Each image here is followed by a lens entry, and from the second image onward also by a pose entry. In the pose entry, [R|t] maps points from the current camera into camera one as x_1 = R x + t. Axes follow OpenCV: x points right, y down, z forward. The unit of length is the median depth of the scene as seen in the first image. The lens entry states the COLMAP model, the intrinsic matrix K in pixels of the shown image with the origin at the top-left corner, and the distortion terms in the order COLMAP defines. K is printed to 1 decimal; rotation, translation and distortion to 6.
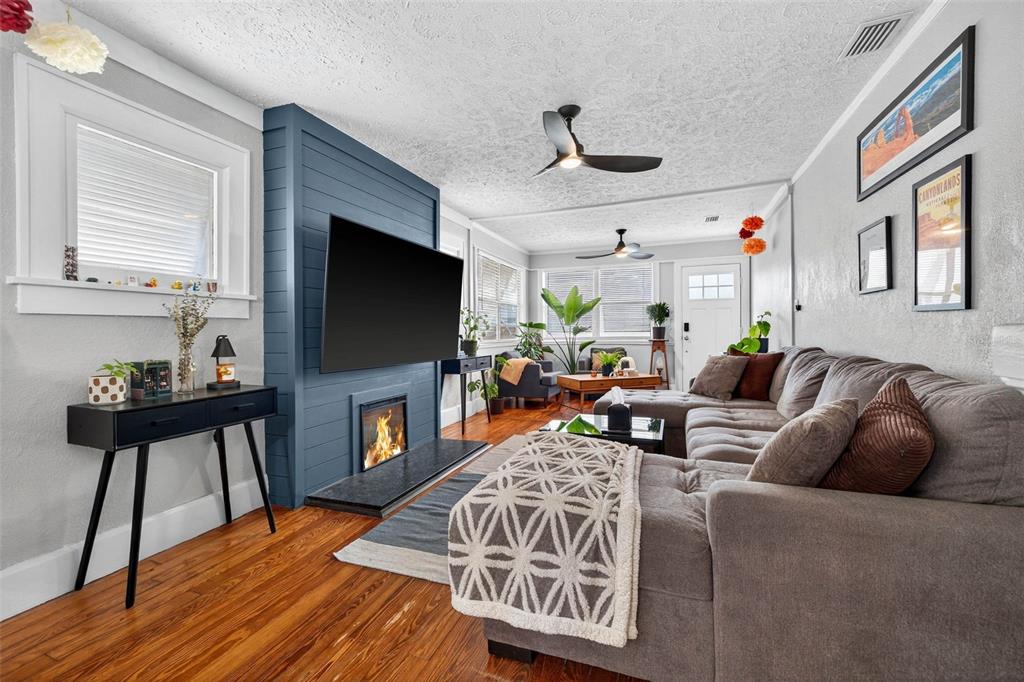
lens RADIAL K [[439.1, 0, 504.2], [0, 439.1, 335.0], [0, 0, 1]] dist [0.004937, -0.001077]
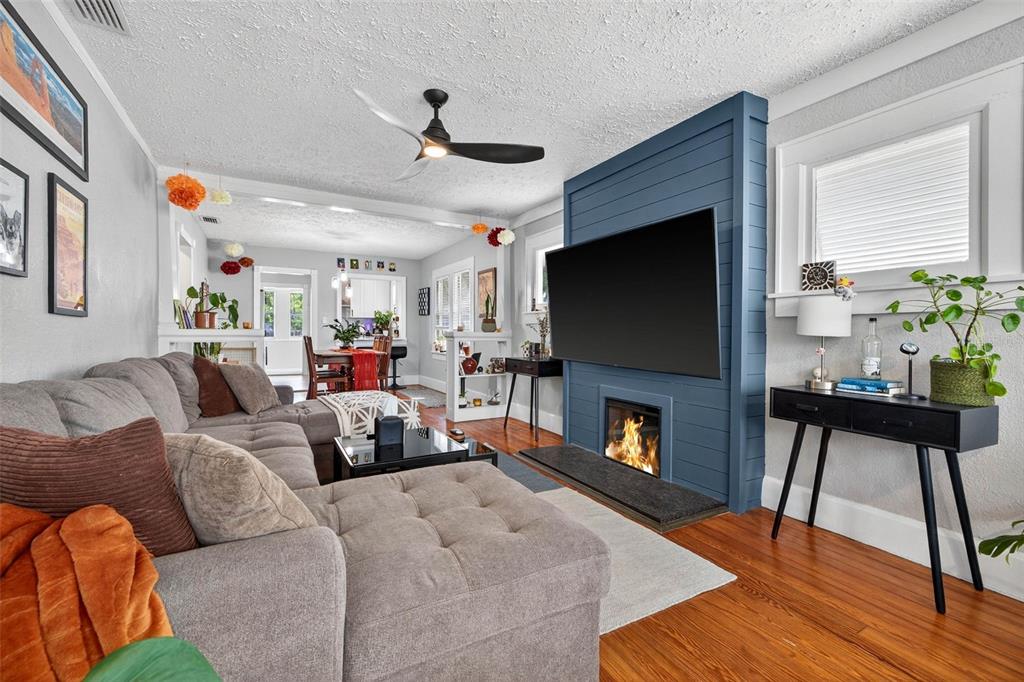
lens RADIAL K [[439.1, 0, 515.4], [0, 439.1, 334.3], [0, 0, 1]] dist [0.004937, -0.001077]
pose [[-0.649417, 0.007457, -0.760396, 0.757019], [-0.005801, 0.999874, 0.014760, -0.013992], [0.760411, 0.013996, -0.649292, 1.770438]]
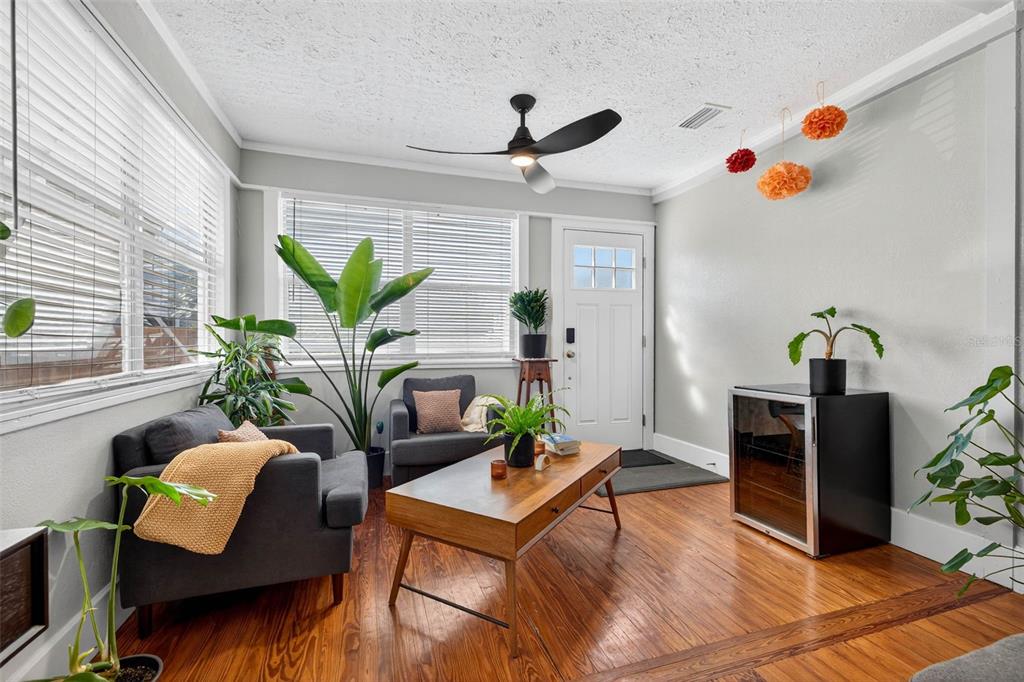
lens RADIAL K [[439.1, 0, 512.1], [0, 439.1, 336.7], [0, 0, 1]] dist [0.004937, -0.001077]
pose [[0.775940, 0.011863, 0.630695, -0.004082], [-0.003163, 0.999884, -0.014916, -0.018933], [-0.630798, 0.009579, 0.775888, 1.573535]]
